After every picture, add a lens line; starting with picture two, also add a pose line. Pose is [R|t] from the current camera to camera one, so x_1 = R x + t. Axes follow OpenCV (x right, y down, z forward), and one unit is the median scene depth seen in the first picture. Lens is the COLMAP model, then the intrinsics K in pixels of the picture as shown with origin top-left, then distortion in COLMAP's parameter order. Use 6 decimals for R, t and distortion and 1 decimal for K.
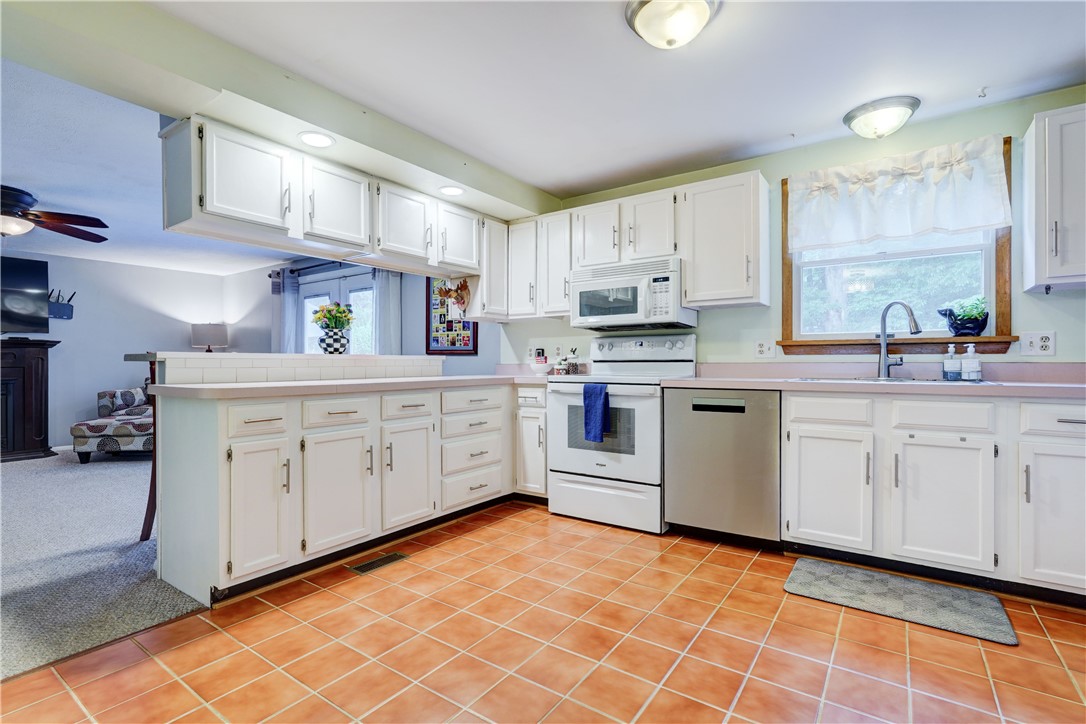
lens RADIAL K [[496.8, 0, 561.0], [0, 496.8, 363.1], [0, 0, 1]] dist [-0.004442, 0.003085]
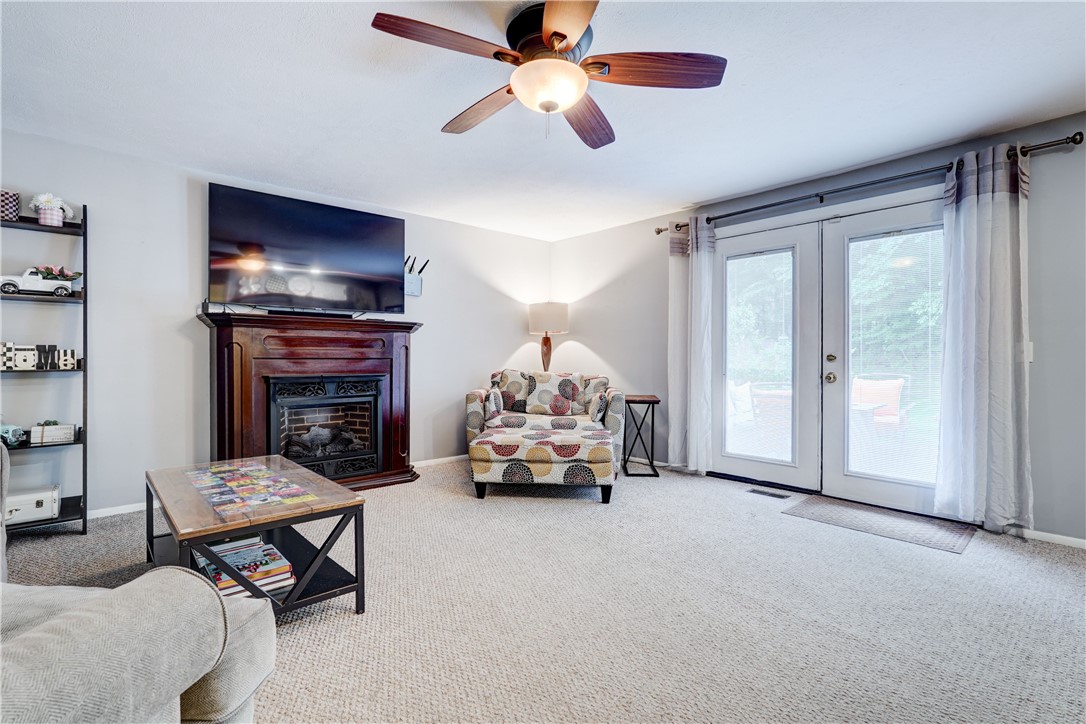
lens RADIAL K [[496.8, 0, 561.6], [0, 496.8, 358.2], [0, 0, 1]] dist [-0.004442, 0.003085]
pose [[0.978078, 0.007337, -0.208110, -1.151734], [-0.006761, 0.999971, 0.003480, 0.006483], [0.208129, -0.001997, 0.978099, 0.564204]]
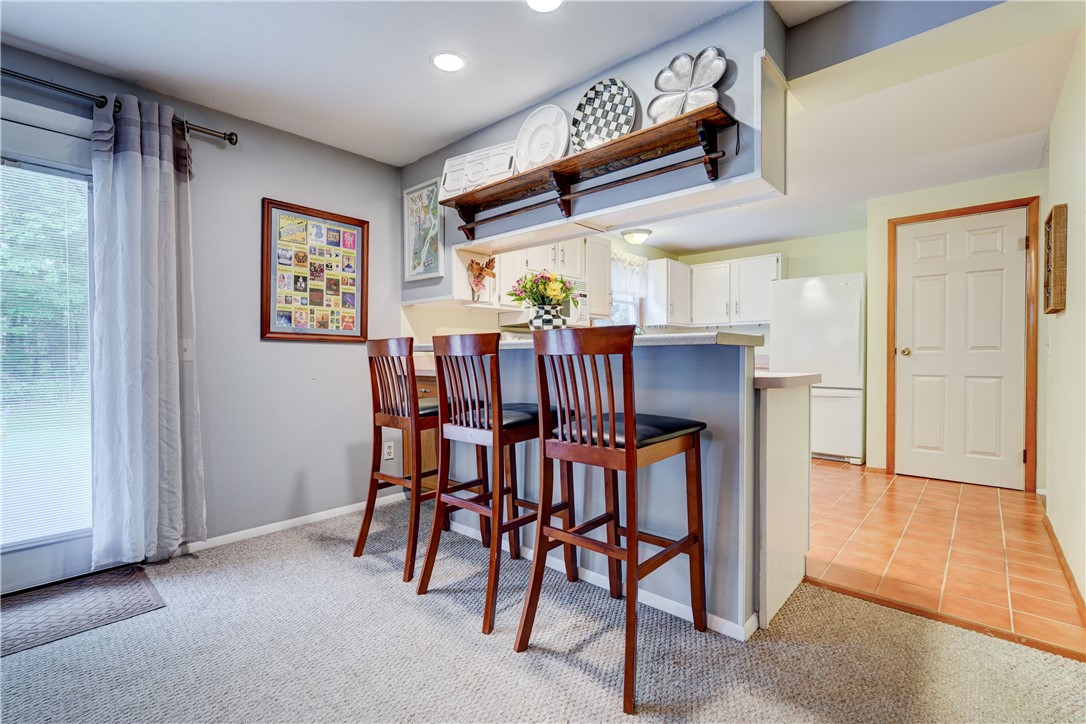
lens RADIAL K [[496.8, 0, 527.1], [0, 496.8, 361.4], [0, 0, 1]] dist [-0.004442, 0.003085]
pose [[0.161154, -0.007369, 0.986902, -1.232026], [0.004657, 0.999967, 0.006706, 0.009156], [-0.986918, 0.003515, 0.161183, 0.935446]]
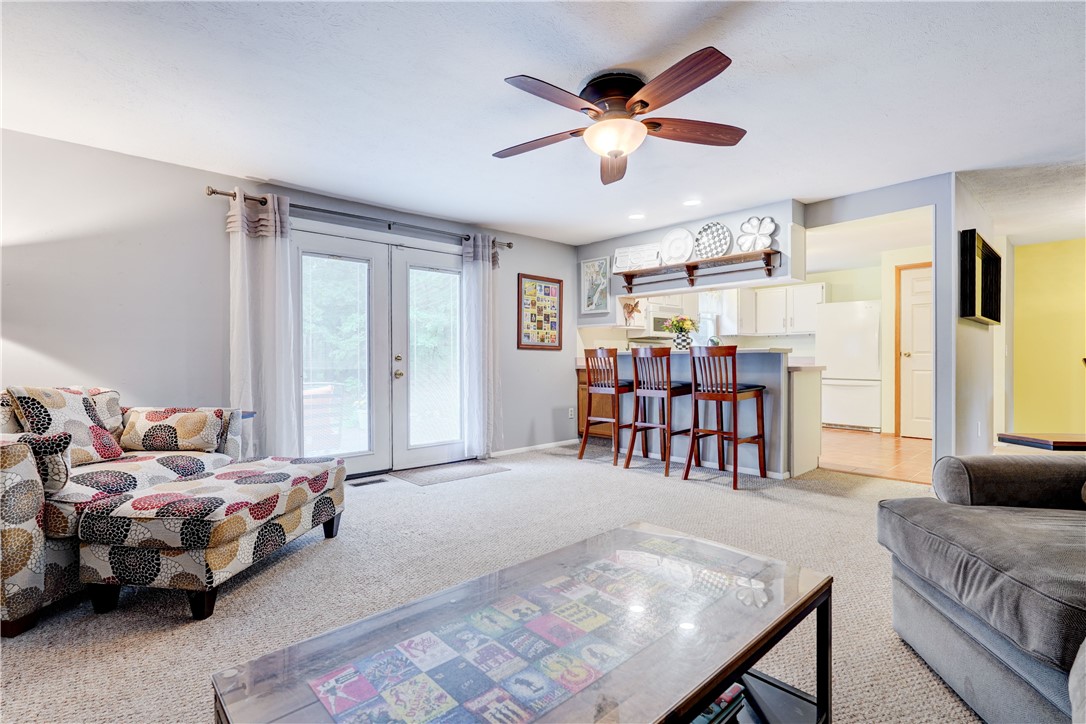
lens RADIAL K [[496.8, 0, 524.2], [0, 496.8, 360.8], [0, 0, 1]] dist [-0.004442, 0.003085]
pose [[0.270365, -0.001052, 0.962757, -2.041873], [0.003622, 0.999993, 0.000075, 0.014213], [-0.962751, 0.003466, 0.270367, 1.078988]]
